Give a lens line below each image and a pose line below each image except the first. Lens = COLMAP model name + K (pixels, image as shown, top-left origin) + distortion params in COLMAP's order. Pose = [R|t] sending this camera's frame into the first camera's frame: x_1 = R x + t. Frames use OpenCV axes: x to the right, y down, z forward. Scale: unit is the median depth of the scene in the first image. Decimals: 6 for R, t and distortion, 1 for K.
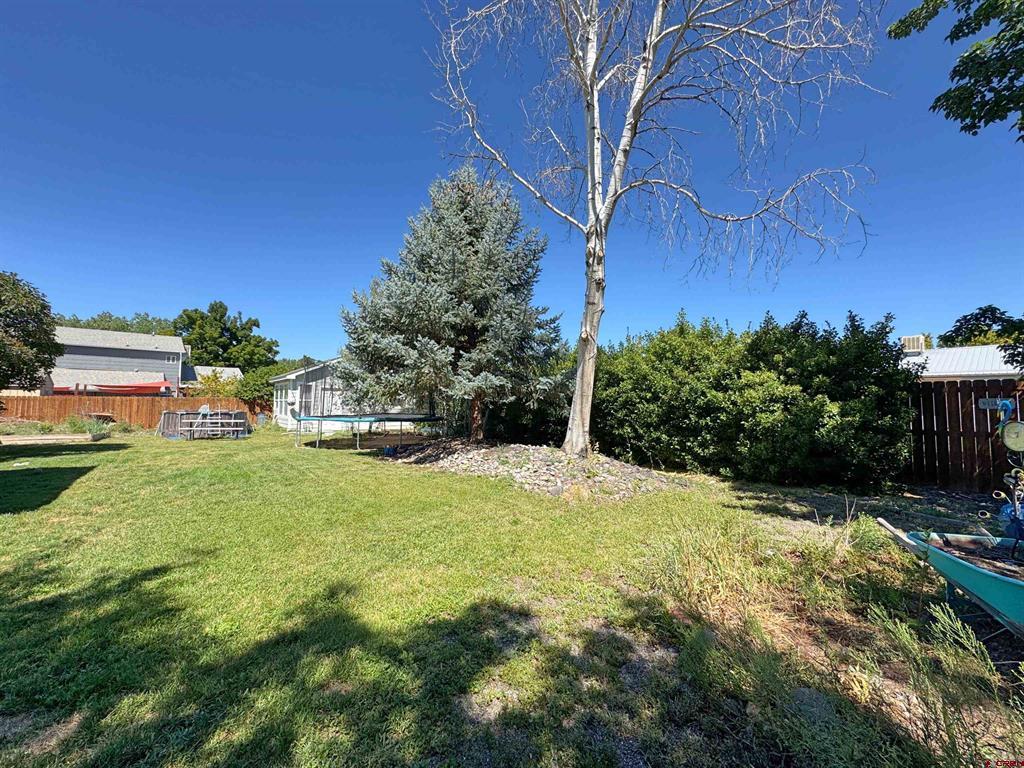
lens RADIAL K [[409.1, 0, 512.0], [0, 409.1, 383.5], [0, 0, 1]] dist [-0.005060, 0.000916]
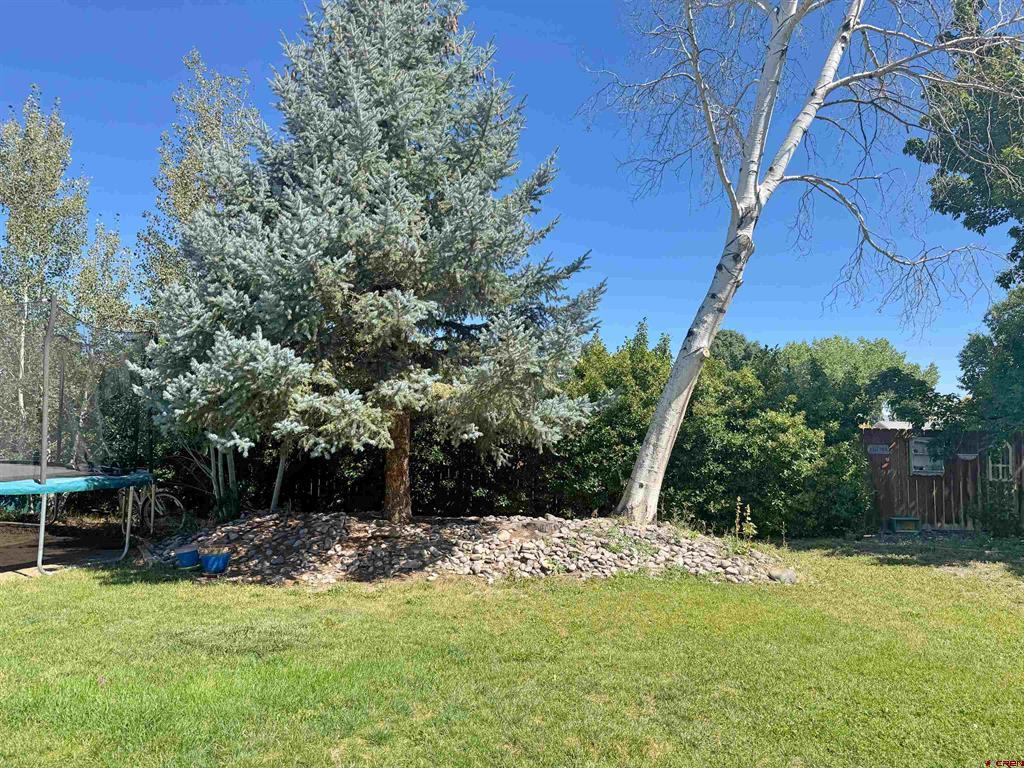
lens RADIAL K [[702.1, 0, 485.9], [0, 702.1, 390.1], [0, 0, 1]] dist [-0.007808, -0.015560]
pose [[0.655002, 0.060062, 0.753237, -0.766130], [-0.064172, 0.997656, -0.023748, -0.001190], [-0.752898, -0.032782, 0.657321, 0.385537]]
